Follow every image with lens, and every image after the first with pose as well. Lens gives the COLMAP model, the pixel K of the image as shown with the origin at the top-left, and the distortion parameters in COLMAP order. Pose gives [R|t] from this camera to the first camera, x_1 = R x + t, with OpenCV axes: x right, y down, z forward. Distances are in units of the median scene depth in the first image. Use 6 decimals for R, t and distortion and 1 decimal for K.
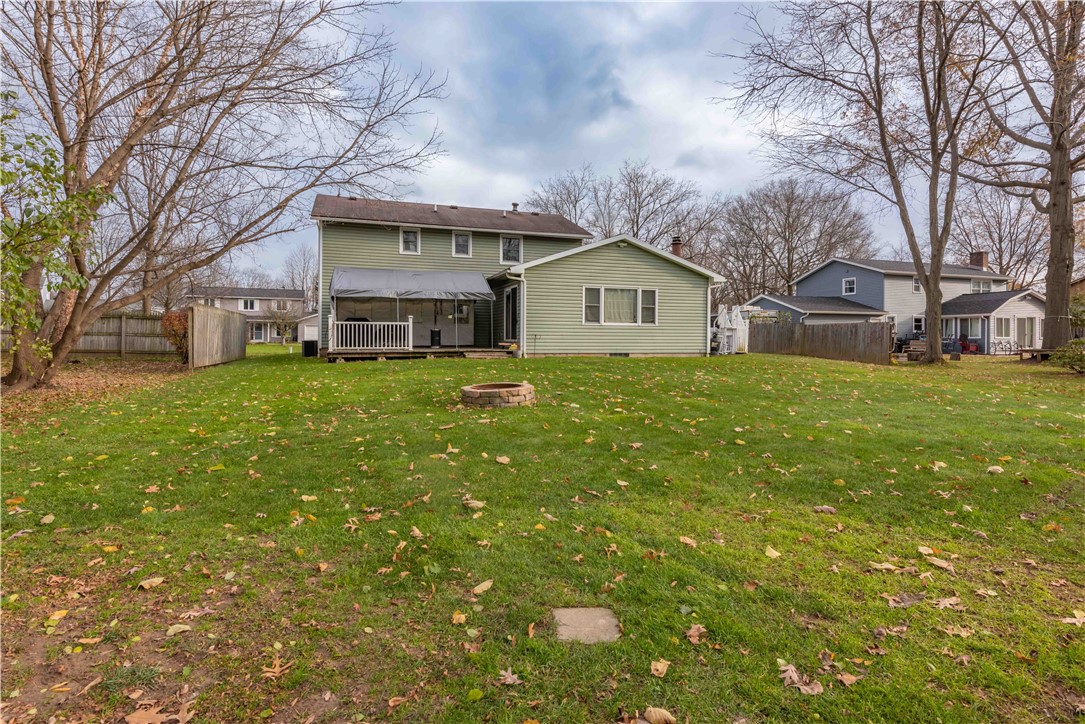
lens RADIAL K [[575.1, 0, 550.8], [0, 575.1, 364.3], [0, 0, 1]] dist [0.001453, -0.000213]
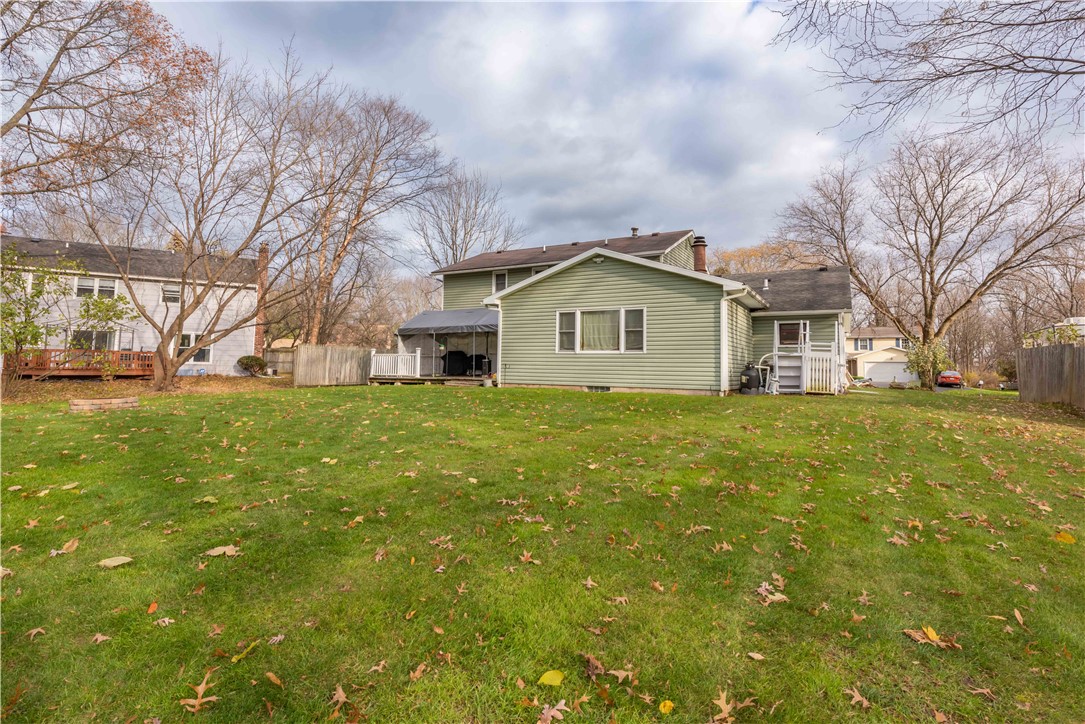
lens RADIAL K [[536.0, 0, 548.3], [0, 536.0, 352.1], [0, 0, 1]] dist [0.000647, -0.001562]
pose [[0.666581, -0.018031, -0.745215, 0.651149], [-0.046110, 0.996796, -0.065362, -0.014359], [0.744005, 0.077931, 0.663613, 0.411815]]
